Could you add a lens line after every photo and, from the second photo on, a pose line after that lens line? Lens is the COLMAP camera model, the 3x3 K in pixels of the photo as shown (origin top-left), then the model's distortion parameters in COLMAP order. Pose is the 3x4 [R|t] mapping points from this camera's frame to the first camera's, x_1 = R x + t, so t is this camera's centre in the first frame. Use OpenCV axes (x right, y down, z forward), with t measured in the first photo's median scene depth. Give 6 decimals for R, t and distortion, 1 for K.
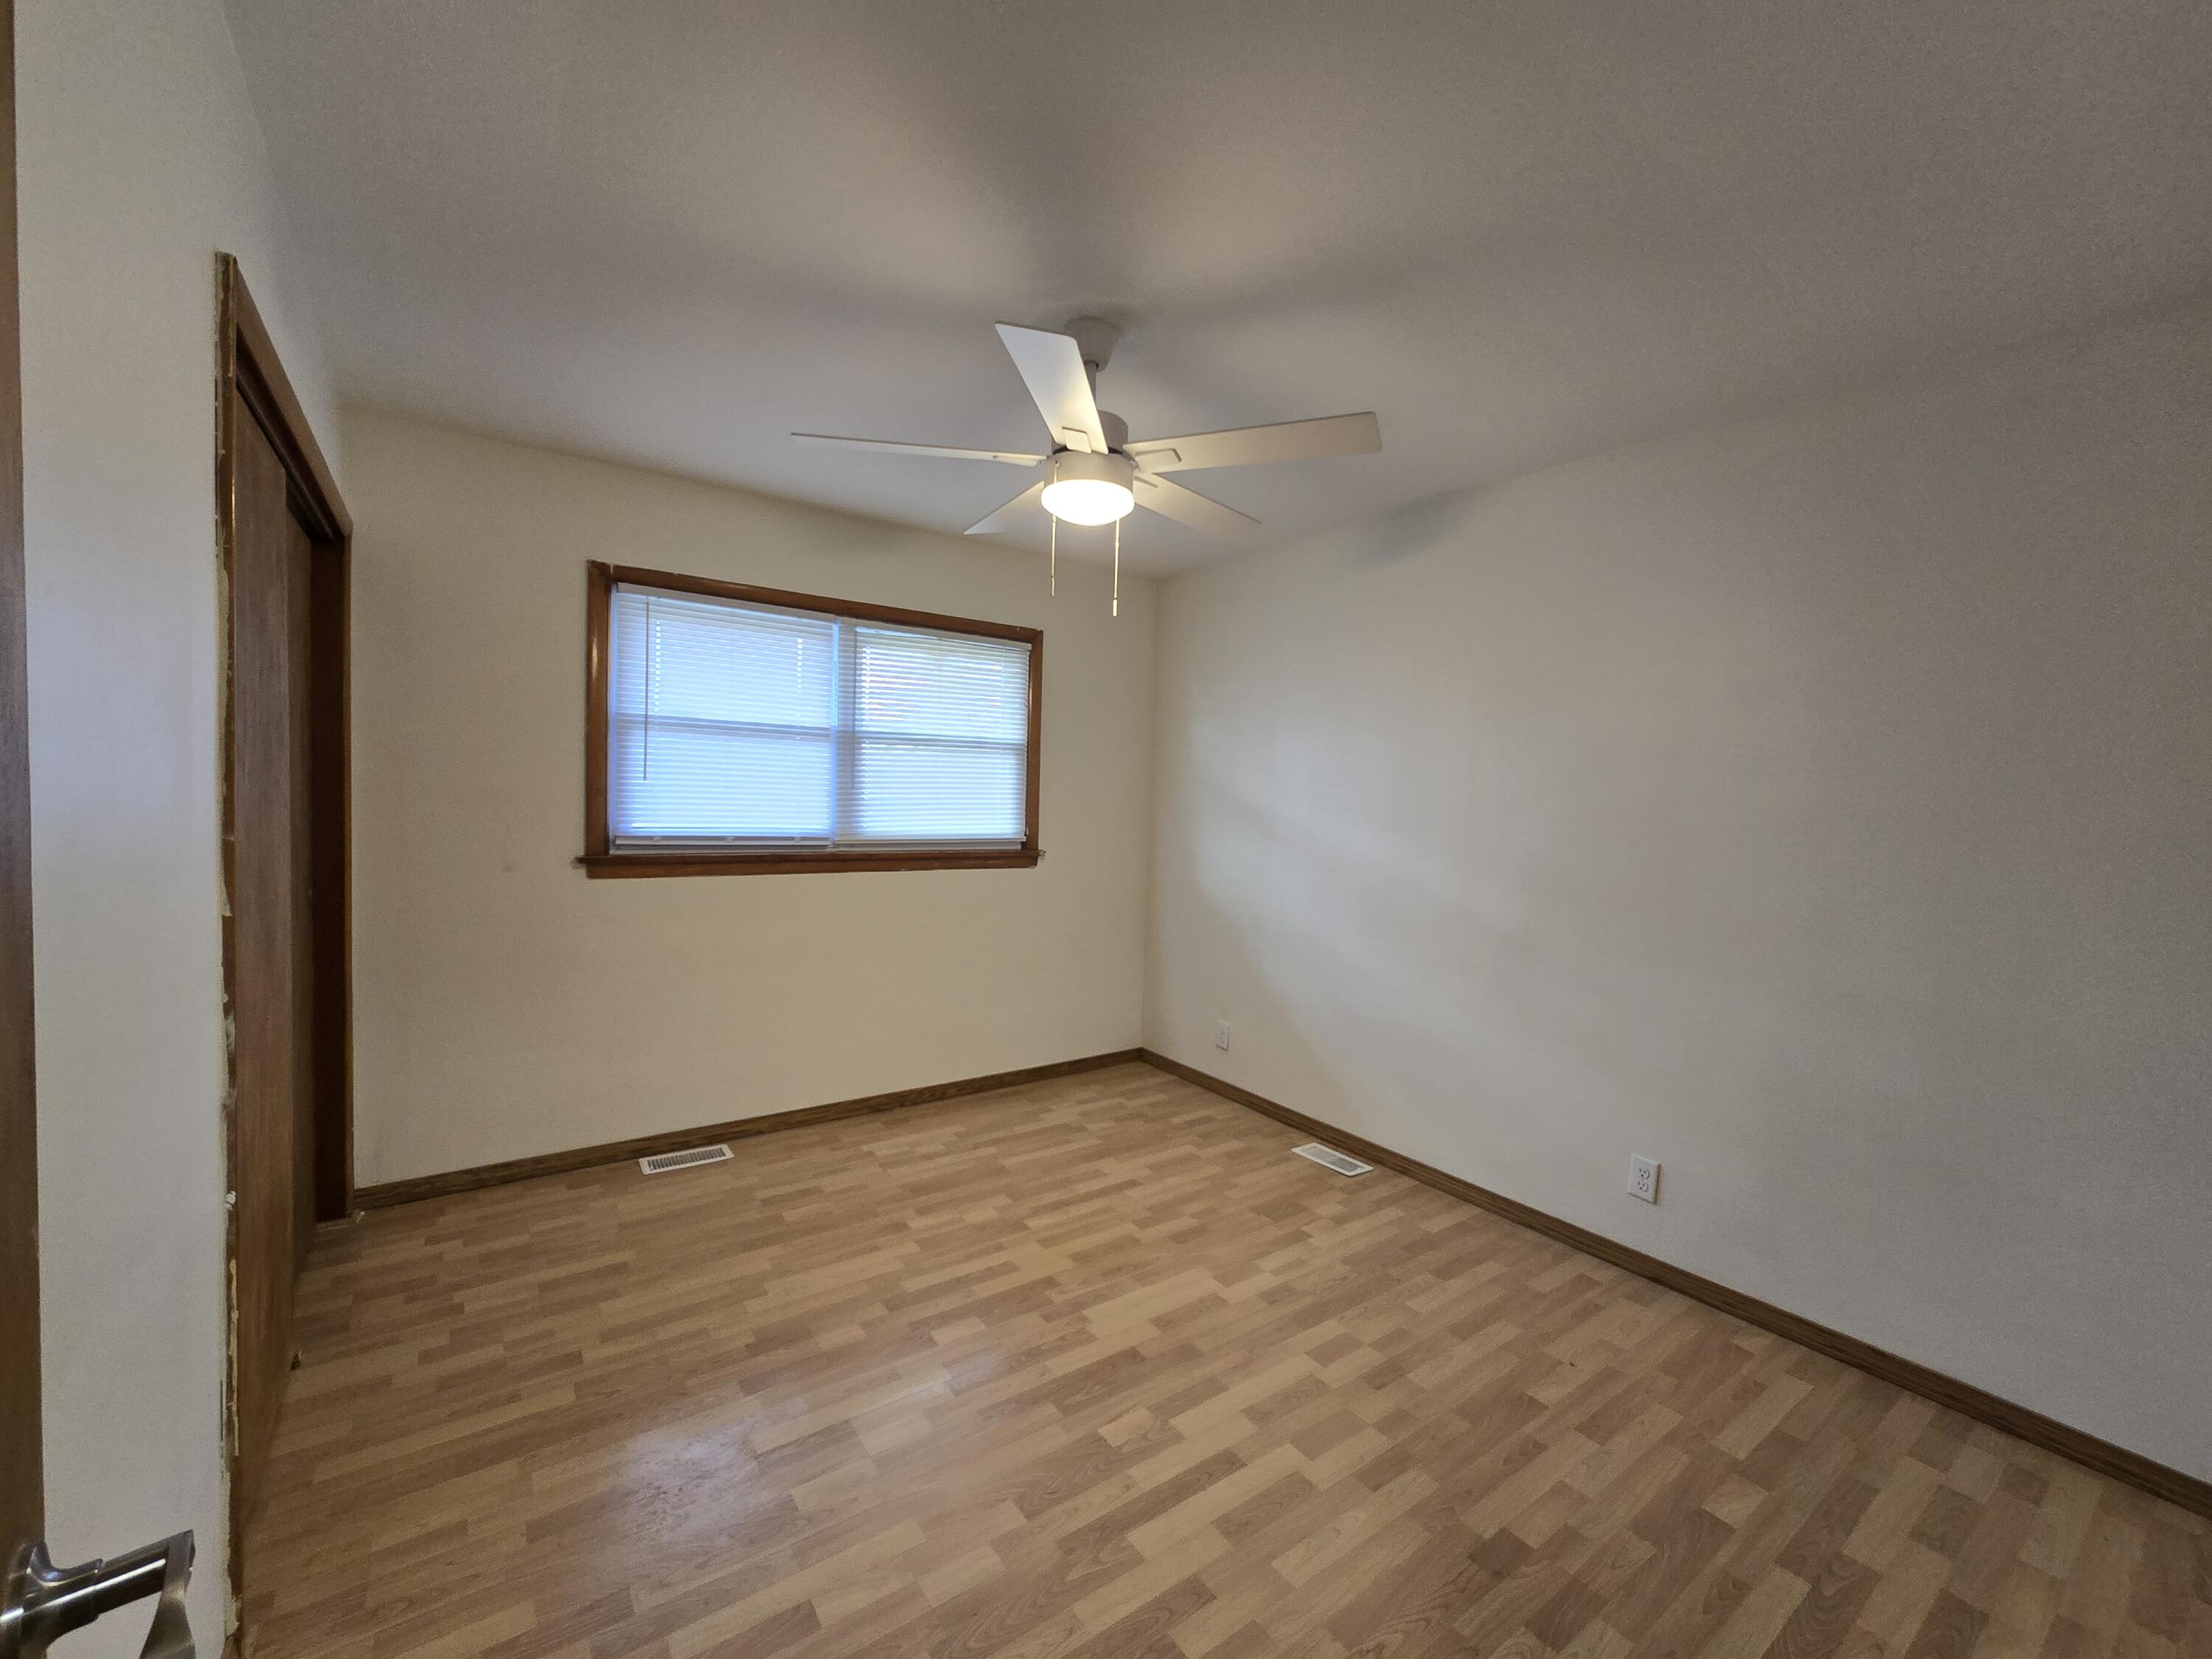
lens RADIAL K [[900.7, 0, 1095.0], [0, 900.7, 829.7], [0, 0, 1]] dist [0.000334, 0.001839]
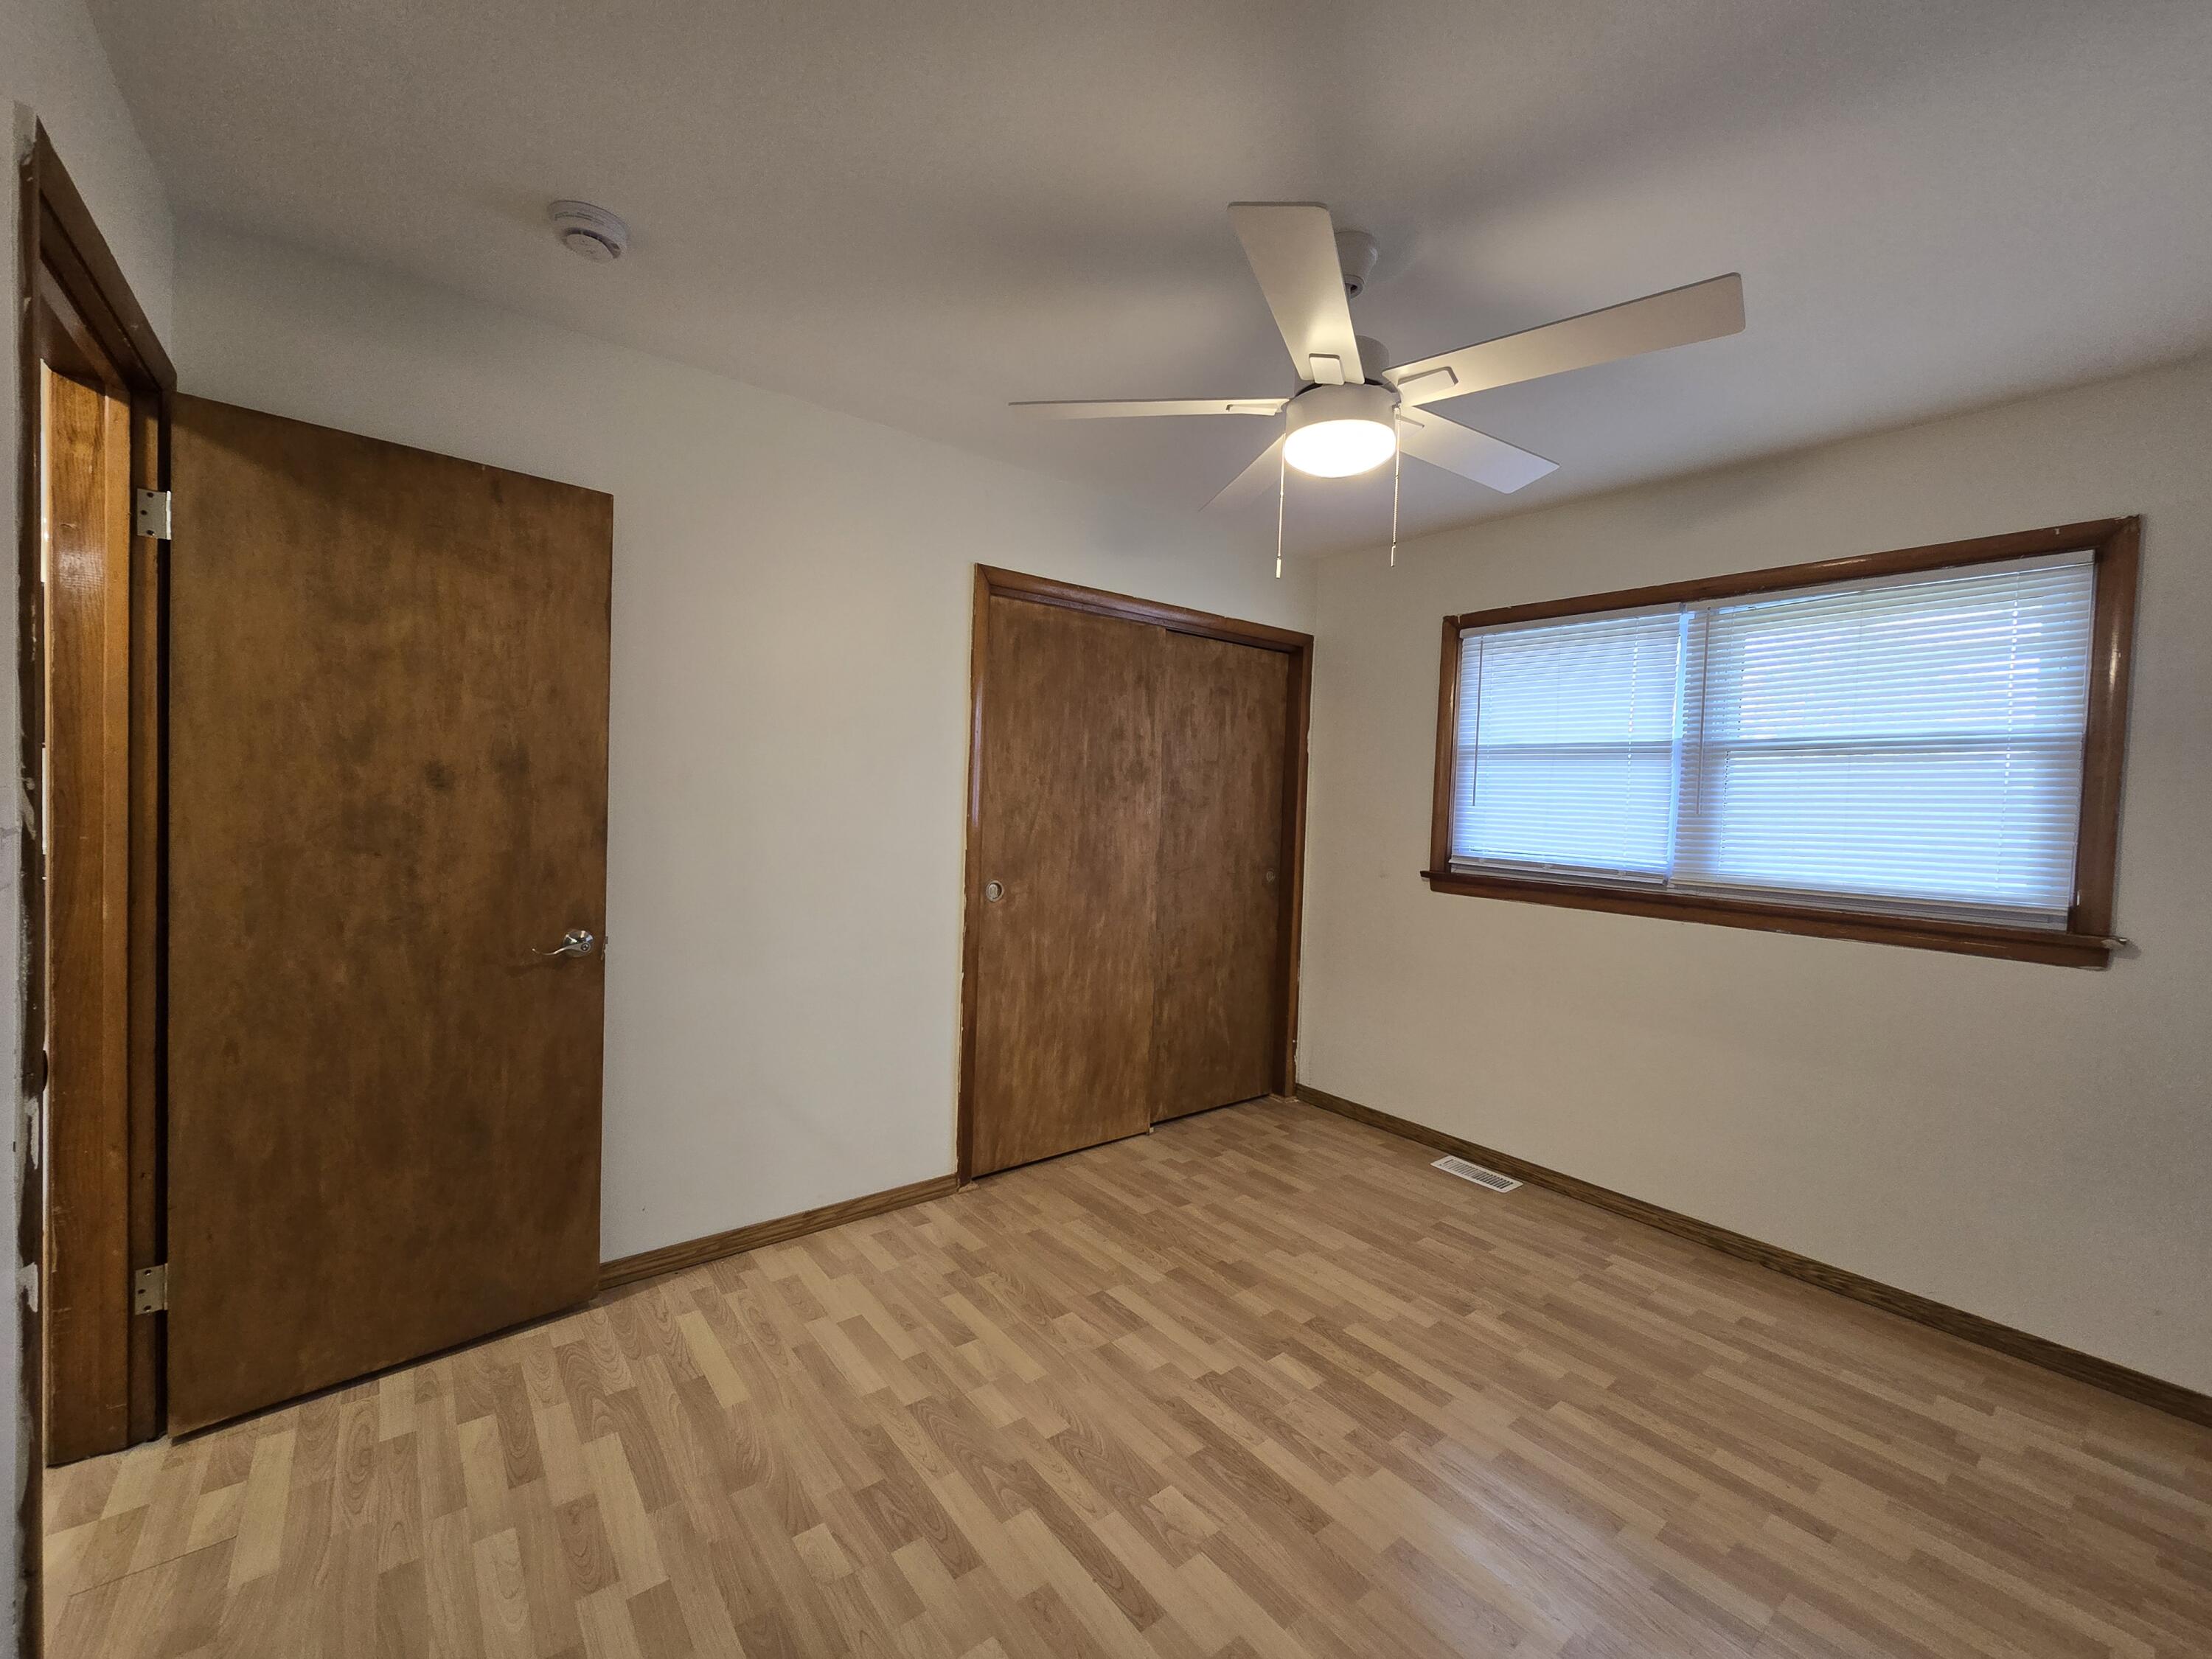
lens RADIAL K [[900.7, 0, 1117.4], [0, 900.7, 823.9], [0, 0, 1]] dist [0.000334, 0.001839]
pose [[0.063661, 0.000102, -0.997972, 0.571116], [-0.075898, 0.997104, -0.004740, 0.004771], [0.995081, 0.076045, 0.063484, 0.526232]]
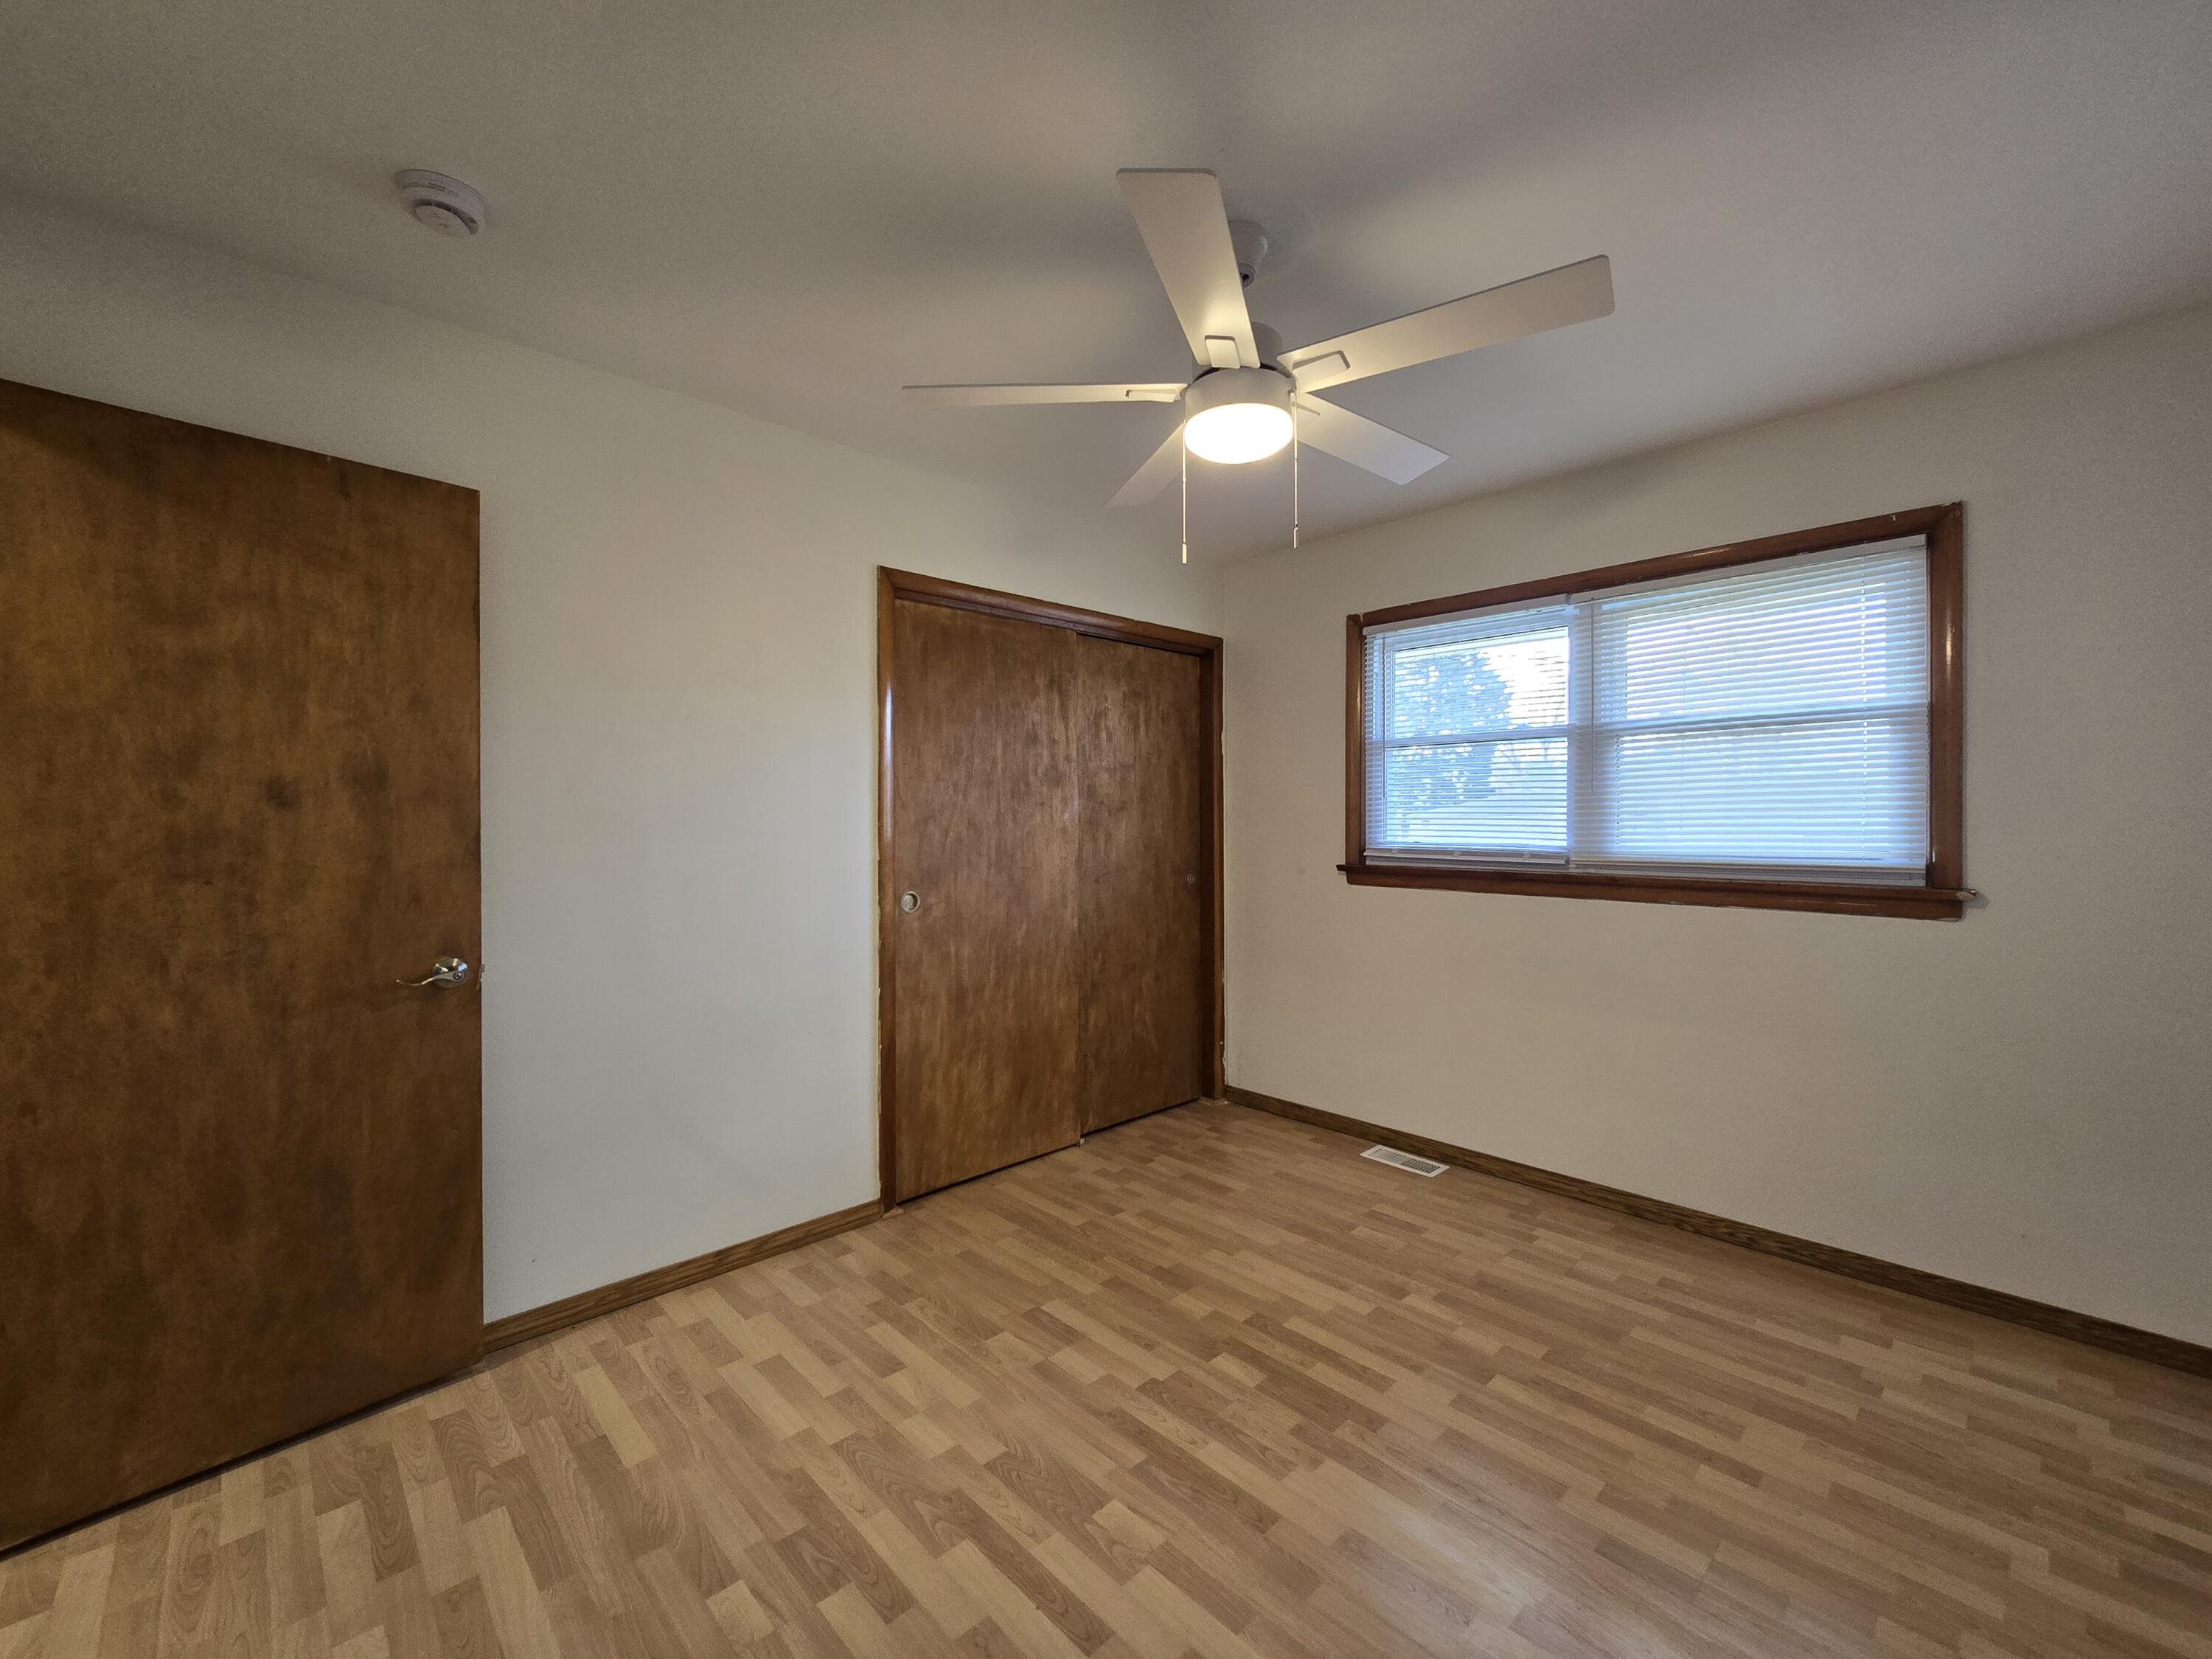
lens RADIAL K [[900.7, 0, 1118.1], [0, 900.7, 819.4], [0, 0, 1]] dist [0.000334, 0.001839]
pose [[0.151973, -0.031418, -0.987885, 0.558895], [-0.034010, 0.998737, -0.036996, 0.024206], [0.987799, 0.039221, 0.150713, 0.531339]]
